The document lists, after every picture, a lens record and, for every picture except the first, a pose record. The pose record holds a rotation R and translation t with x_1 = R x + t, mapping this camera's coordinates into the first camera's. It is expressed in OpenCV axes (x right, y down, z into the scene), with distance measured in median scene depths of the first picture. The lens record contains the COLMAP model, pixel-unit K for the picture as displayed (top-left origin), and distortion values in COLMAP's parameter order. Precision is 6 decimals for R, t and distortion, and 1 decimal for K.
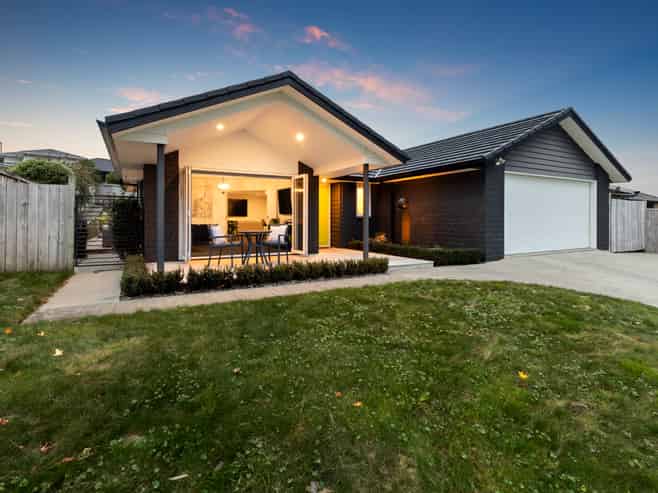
lens RADIAL K [[365.6, 0, 329.0], [0, 365.6, 246.5], [0, 0, 1]] dist [0.000362, 0.000397]
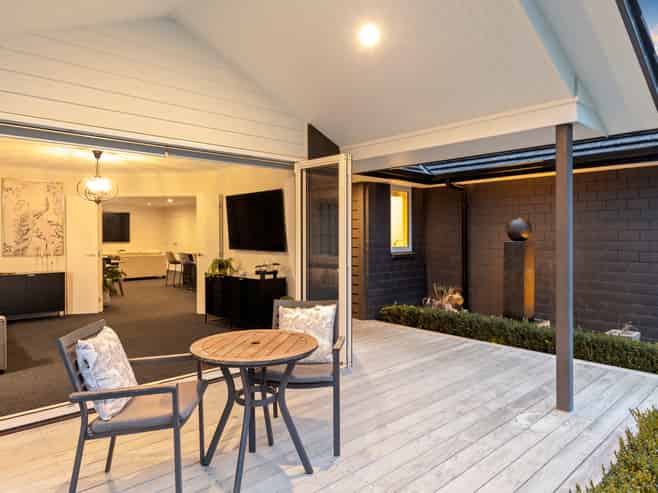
lens RADIAL K [[435.7, 0, 329.0], [0, 435.7, 246.5], [0, 0, 1]] dist [-0.004077, -0.001461]
pose [[0.973144, -0.012194, 0.229874, -0.170453], [0.020900, 0.999152, -0.035474, -0.084980], [-0.229246, 0.039326, 0.972574, 0.543780]]
